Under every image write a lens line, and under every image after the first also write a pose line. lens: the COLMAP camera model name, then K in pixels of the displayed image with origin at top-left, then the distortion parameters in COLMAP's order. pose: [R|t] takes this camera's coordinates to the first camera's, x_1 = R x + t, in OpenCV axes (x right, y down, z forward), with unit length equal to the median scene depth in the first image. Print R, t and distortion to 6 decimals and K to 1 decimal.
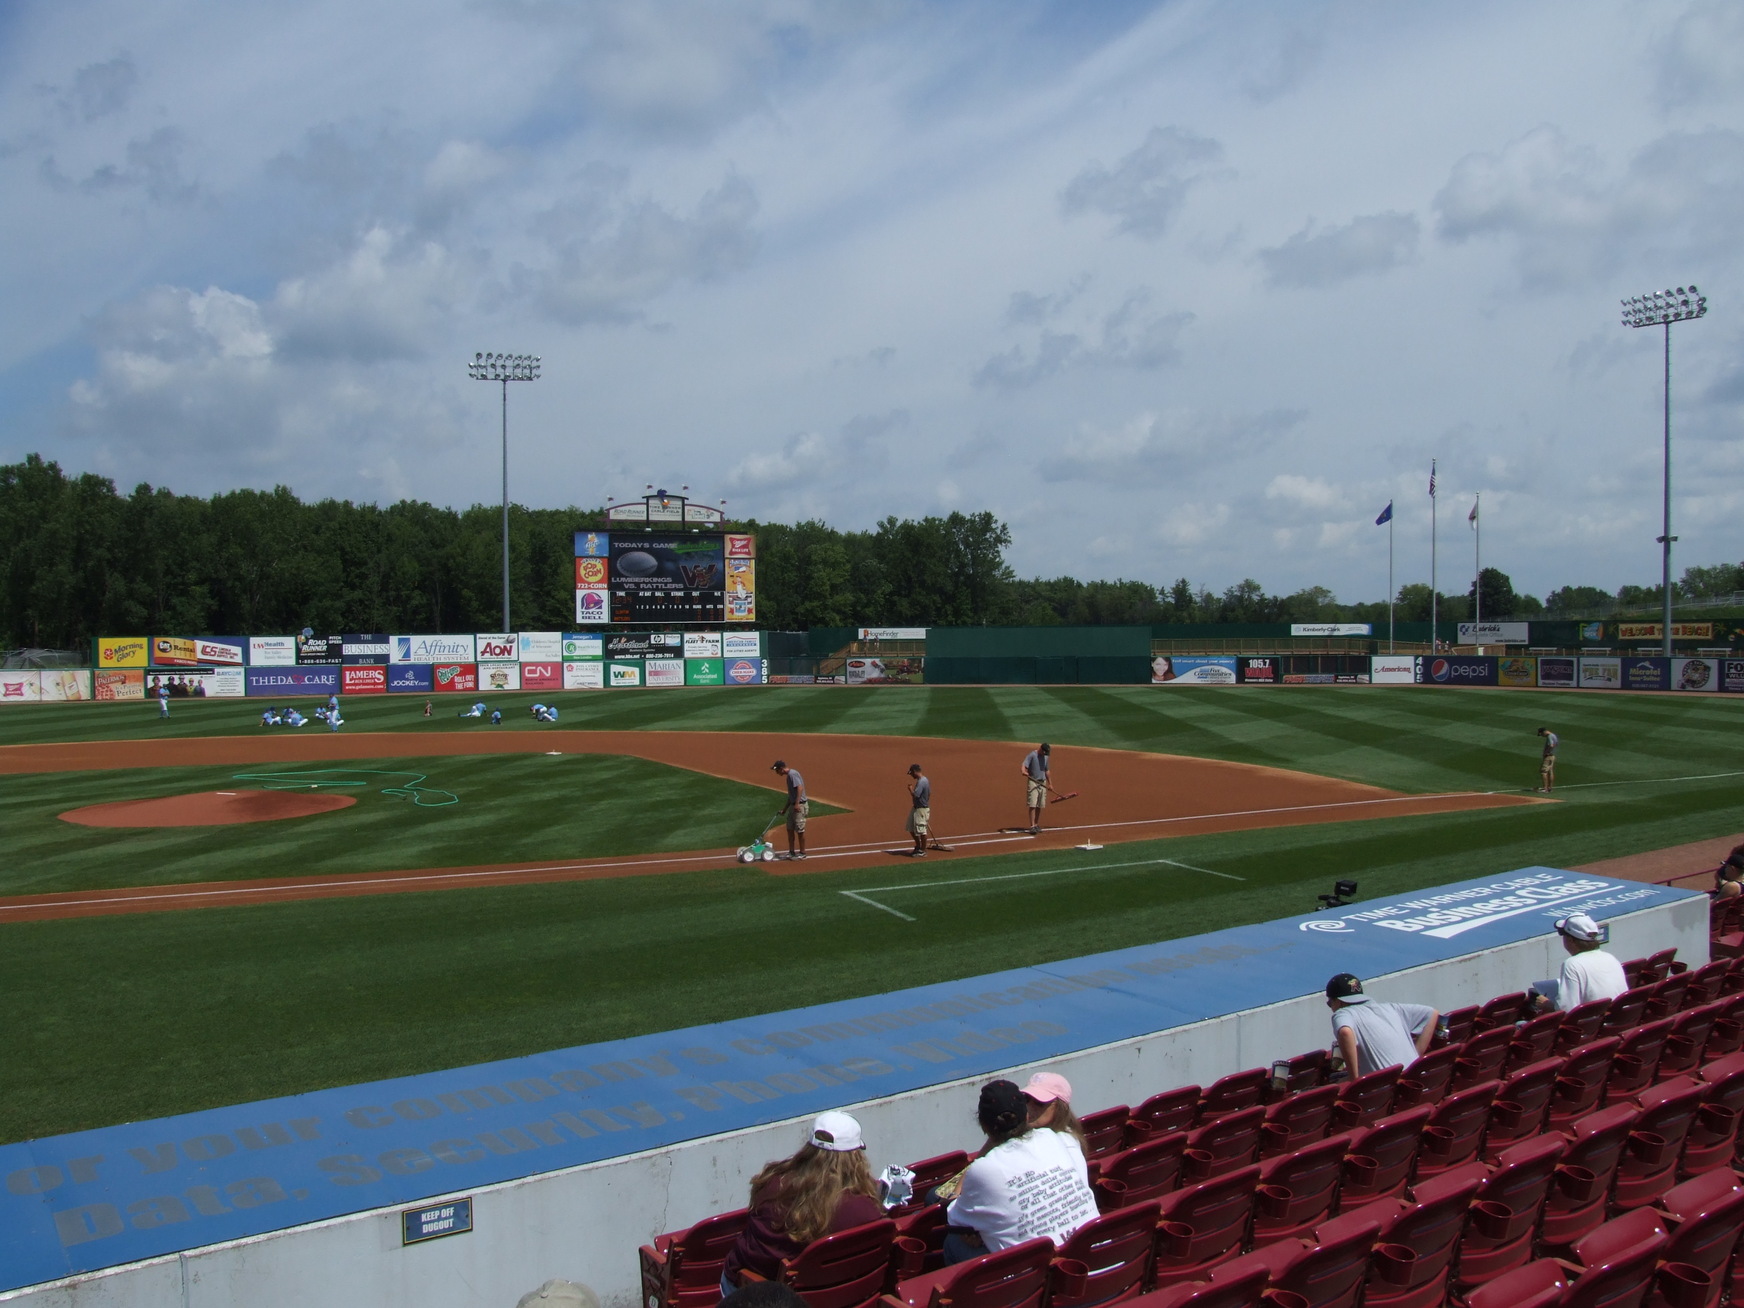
lens RADIAL K [[1527.3, 0, 871.8], [0, 1527.3, 656.6], [0, 0, 1]] dist [-0.081189, 0.003630]
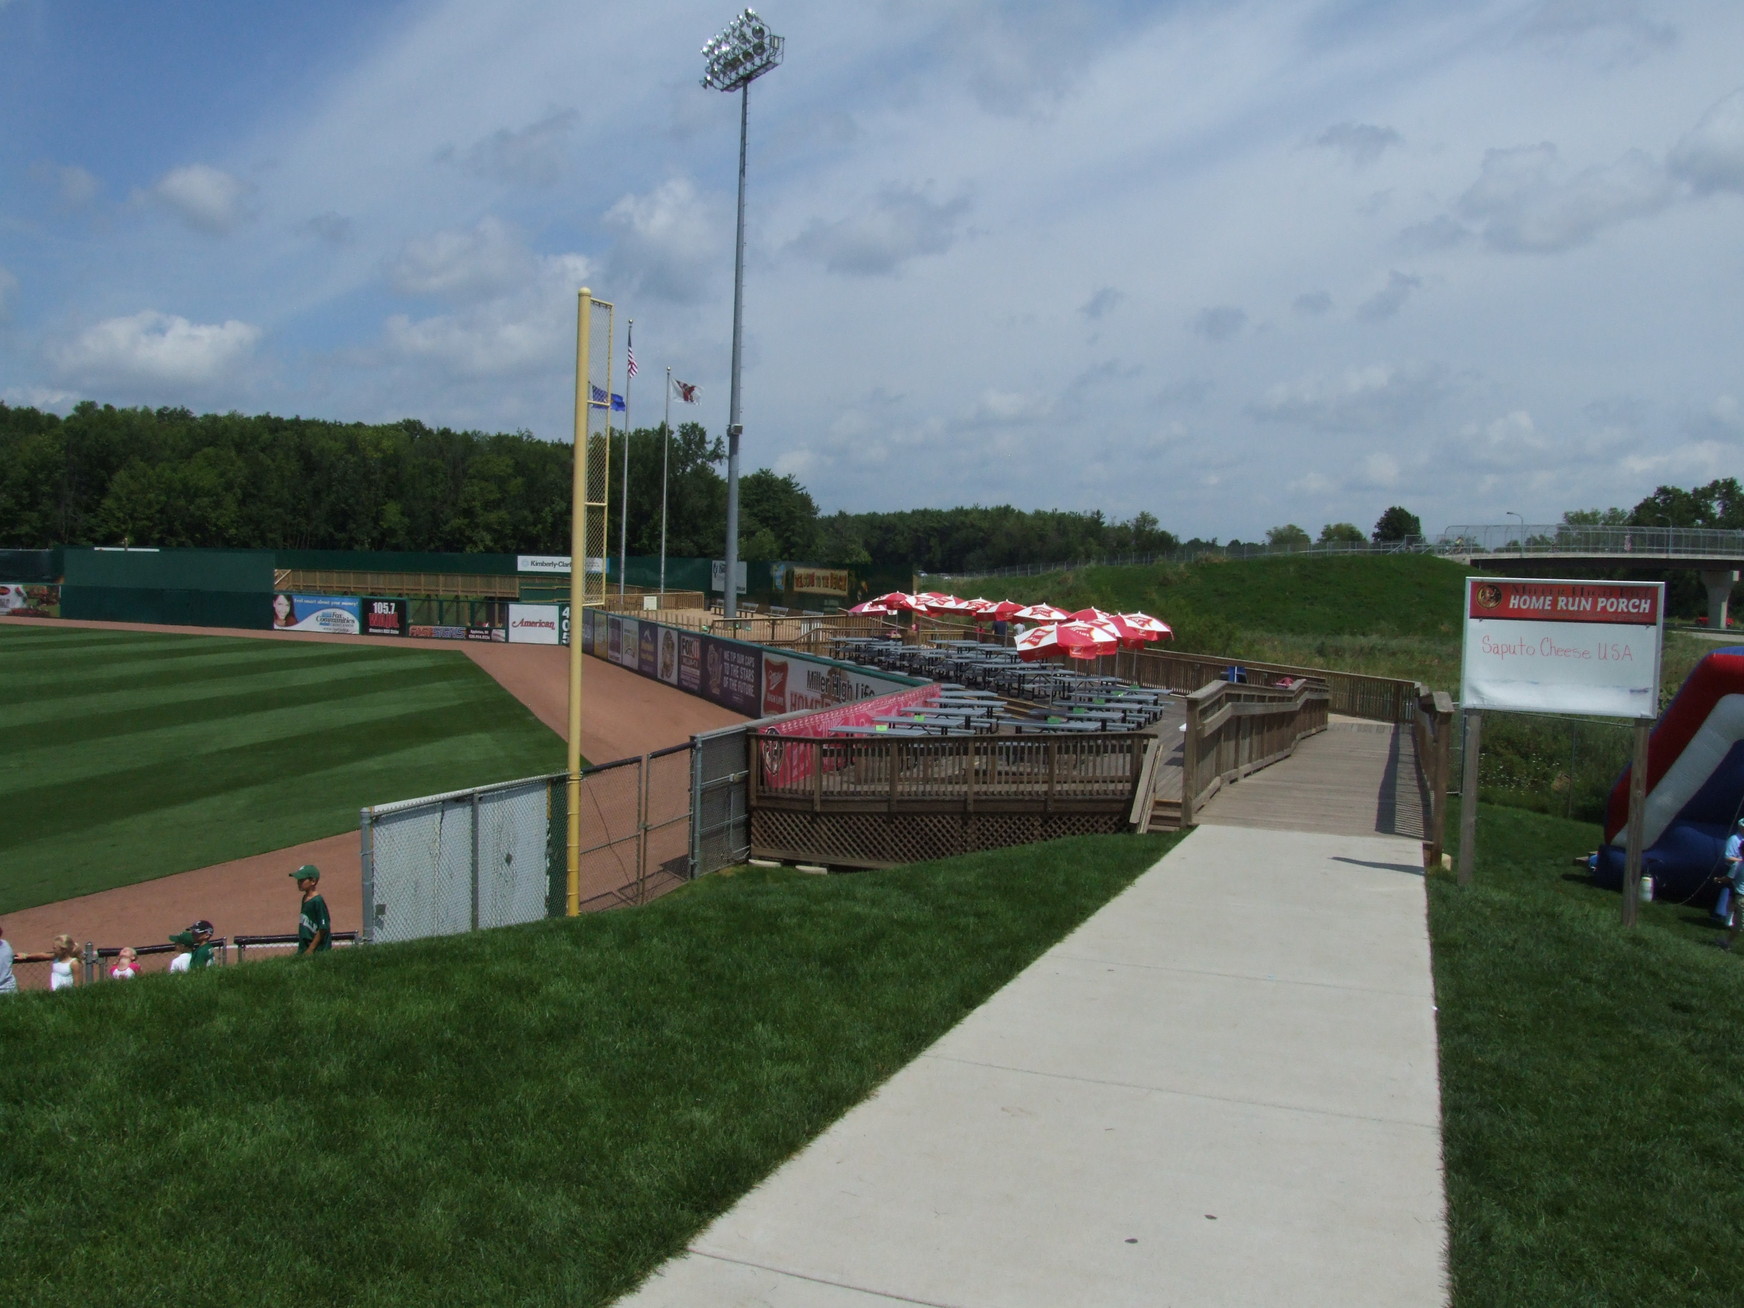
lens RADIAL K [[1417.8, 0, 872.1], [0, 1417.8, 649.6], [0, 0, 1]] dist [-0.119427, 0.030318]
pose [[0.989207, 0.042213, -0.140311, 0.574266], [-0.035152, 0.998006, 0.052427, -0.018739], [0.142244, -0.046929, 0.988719, 0.363037]]
